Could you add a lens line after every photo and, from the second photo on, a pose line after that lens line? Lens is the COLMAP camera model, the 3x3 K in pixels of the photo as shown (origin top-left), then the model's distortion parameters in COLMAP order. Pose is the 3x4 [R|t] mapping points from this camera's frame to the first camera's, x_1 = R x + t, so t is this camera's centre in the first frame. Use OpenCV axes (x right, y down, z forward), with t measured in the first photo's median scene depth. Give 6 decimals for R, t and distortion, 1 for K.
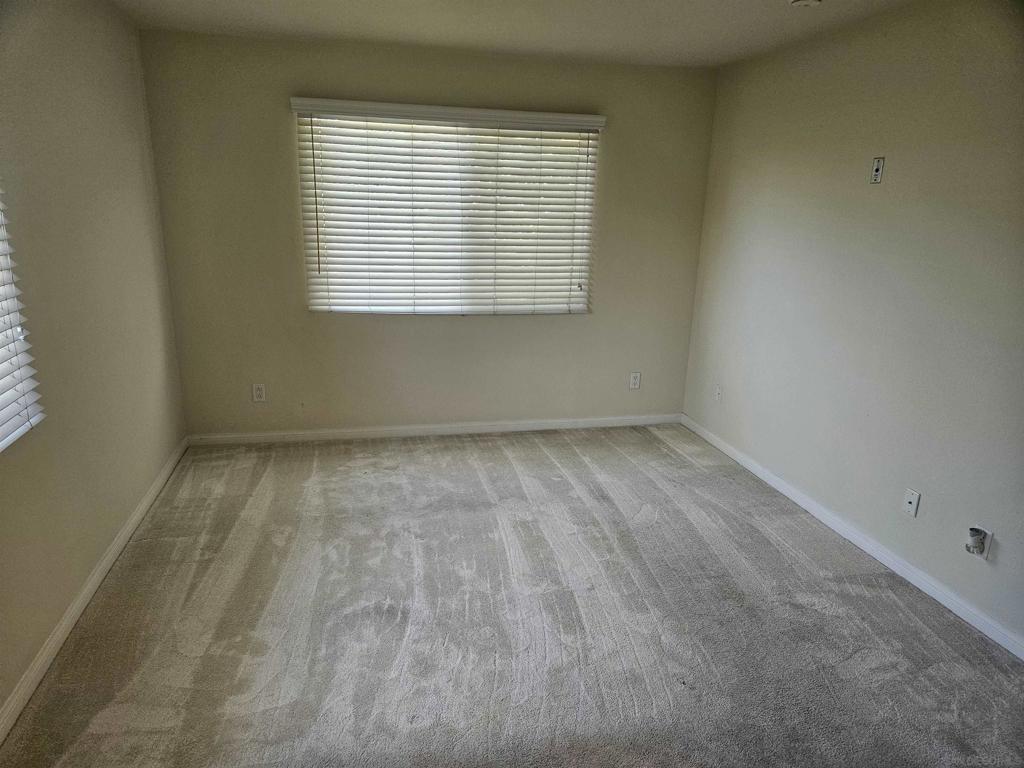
lens RADIAL K [[692.2, 0, 511.8], [0, 692.2, 387.6], [0, 0, 1]] dist [0.076272, -0.057364]
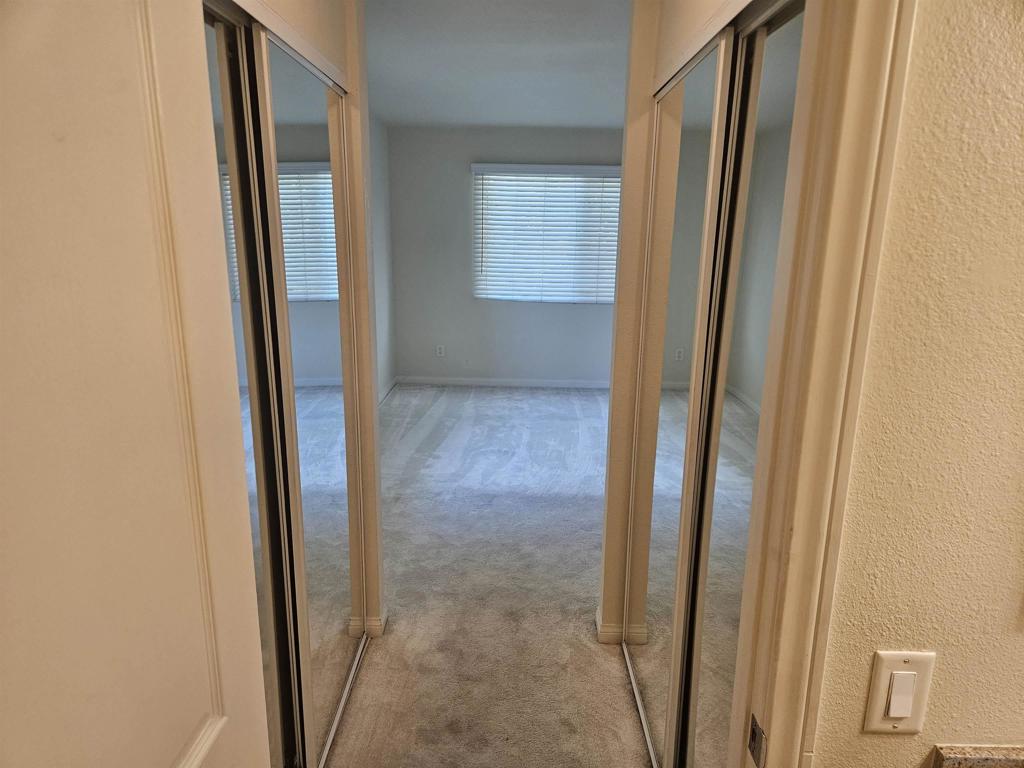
lens RADIAL K [[692.2, 0, 511.4], [0, 692.2, 384.9], [0, 0, 1]] dist [0.076272, -0.057364]
pose [[0.971532, 0.046432, -0.232316, 0.198038], [-0.057157, 0.997578, -0.039646, 0.176633], [0.229912, 0.051796, 0.971832, -0.591900]]
